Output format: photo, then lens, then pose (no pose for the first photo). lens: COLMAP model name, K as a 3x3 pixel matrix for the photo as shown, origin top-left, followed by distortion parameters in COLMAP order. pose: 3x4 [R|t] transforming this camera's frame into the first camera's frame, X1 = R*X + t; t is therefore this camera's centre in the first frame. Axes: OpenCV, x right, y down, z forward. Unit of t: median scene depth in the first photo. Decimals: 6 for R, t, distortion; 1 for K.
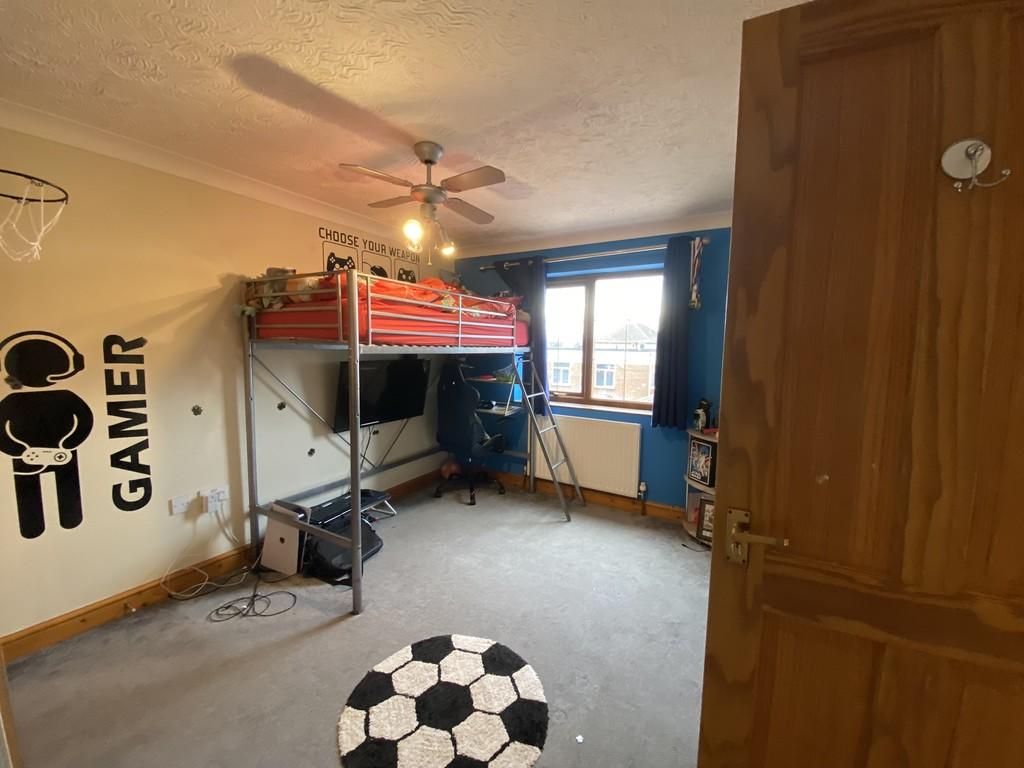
lens RADIAL K [[409.3, 0, 510.3], [0, 409.3, 382.3], [0, 0, 1]] dist [0.028510, -0.025601]
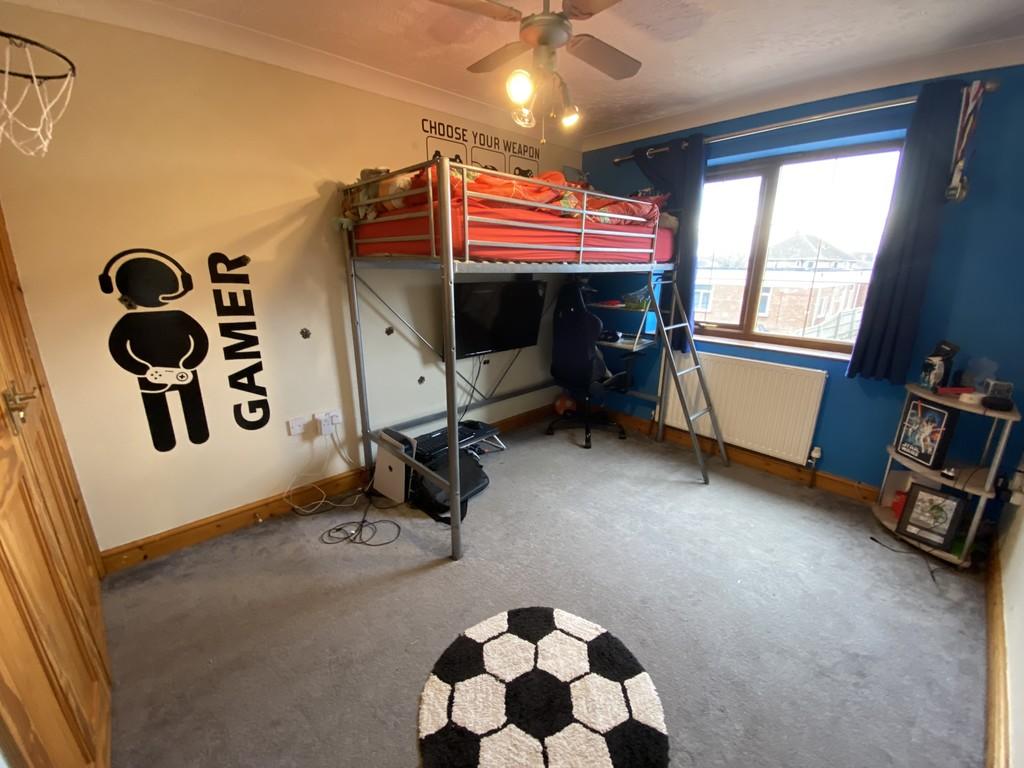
lens RADIAL K [[409.3, 0, 510.3], [0, 409.3, 382.3], [0, 0, 1]] dist [0.028510, -0.025601]
pose [[0.956034, 0.071431, -0.284424, -0.014790], [-0.017497, 0.982047, 0.187821, -0.009387], [0.292734, -0.174587, 0.940120, 0.205513]]
